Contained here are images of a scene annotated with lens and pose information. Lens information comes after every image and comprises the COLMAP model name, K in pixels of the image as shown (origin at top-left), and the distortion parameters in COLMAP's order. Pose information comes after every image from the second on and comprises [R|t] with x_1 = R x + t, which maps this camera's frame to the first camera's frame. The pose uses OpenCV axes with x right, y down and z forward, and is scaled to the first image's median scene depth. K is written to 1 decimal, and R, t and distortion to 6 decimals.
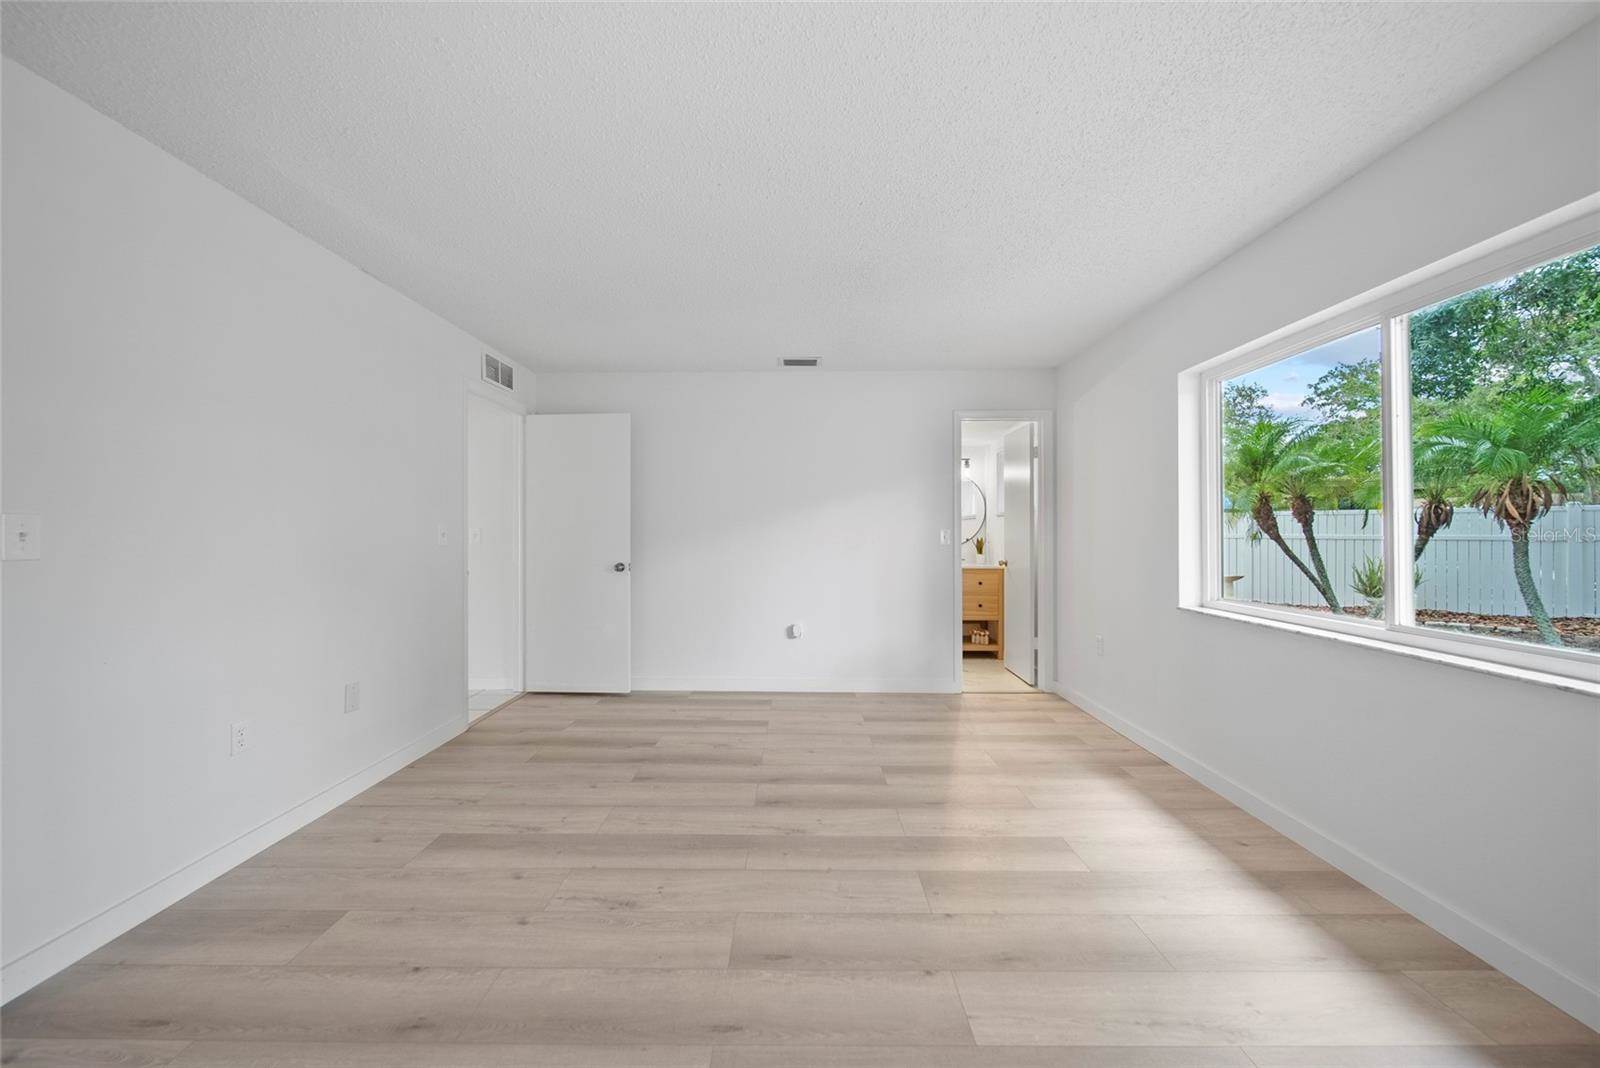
lens RADIAL K [[574.4, 0, 797.4], [0, 574.4, 533.2], [0, 0, 1]] dist [-0.000190, -0.001778]
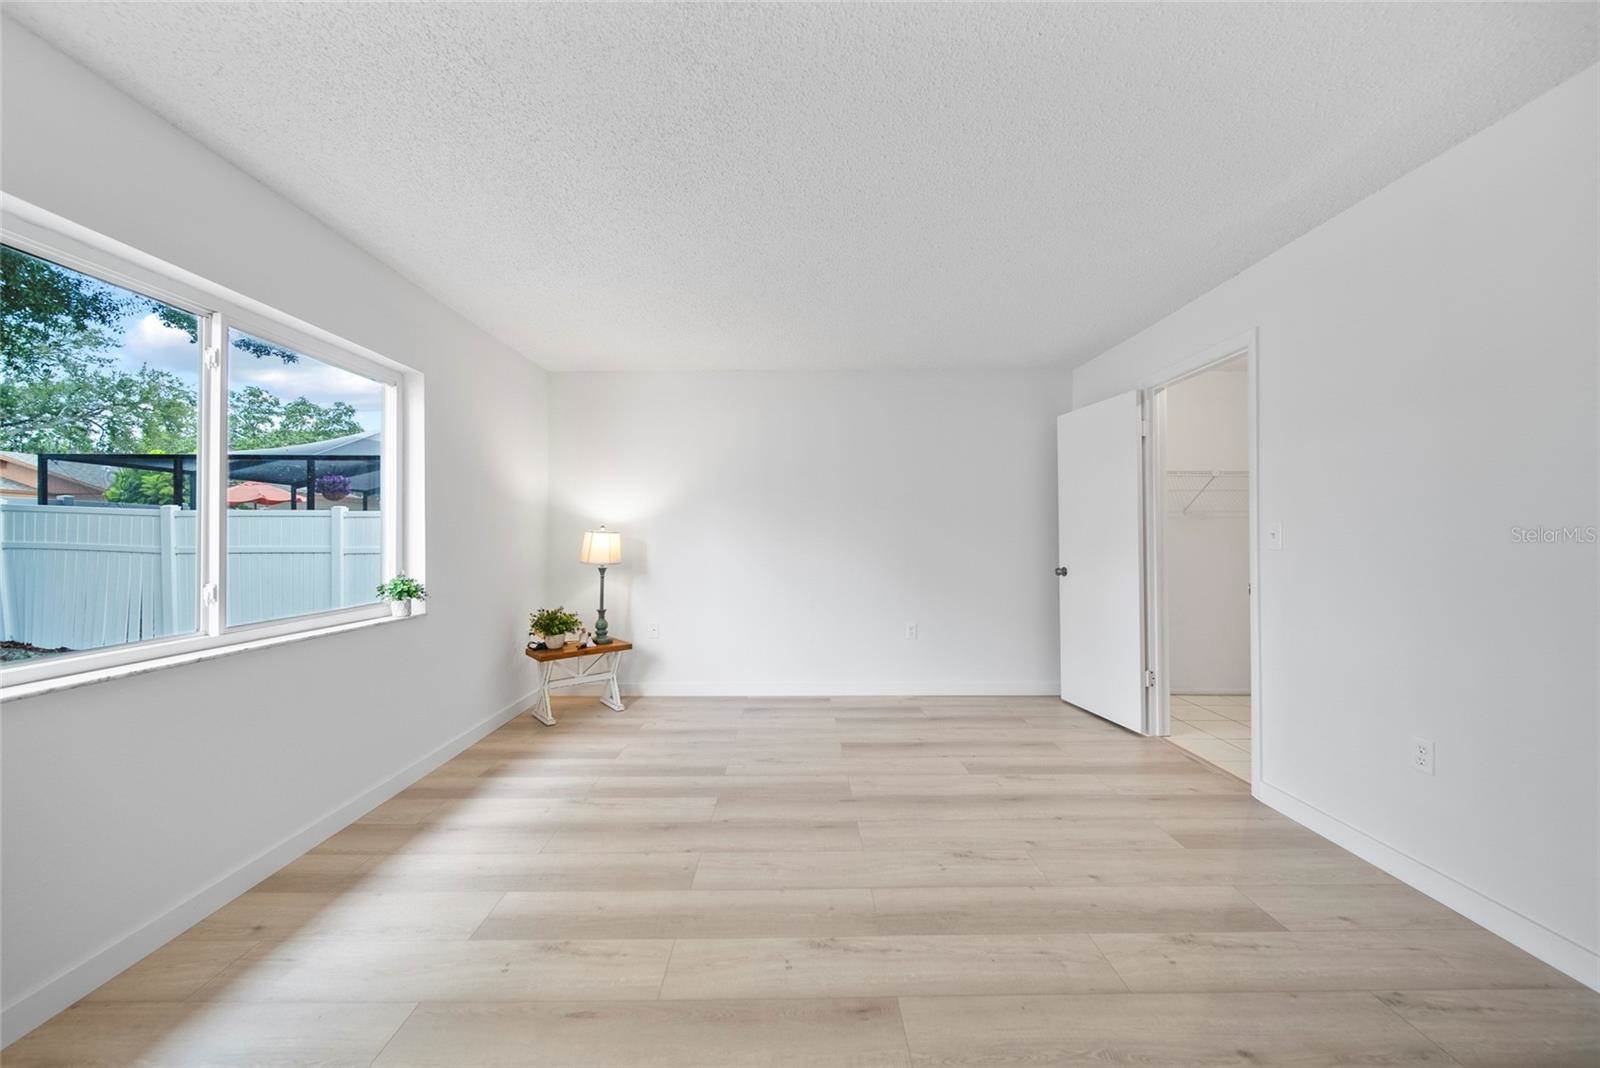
lens RADIAL K [[574.4, 0, 800.6], [0, 574.4, 533.1], [0, 0, 1]] dist [-0.000190, -0.001778]
pose [[-0.999841, 0.004558, -0.017220, 0.038937], [0.004655, 0.999973, -0.005614, 0.002936], [0.017194, -0.005693, -0.999836, 1.953893]]
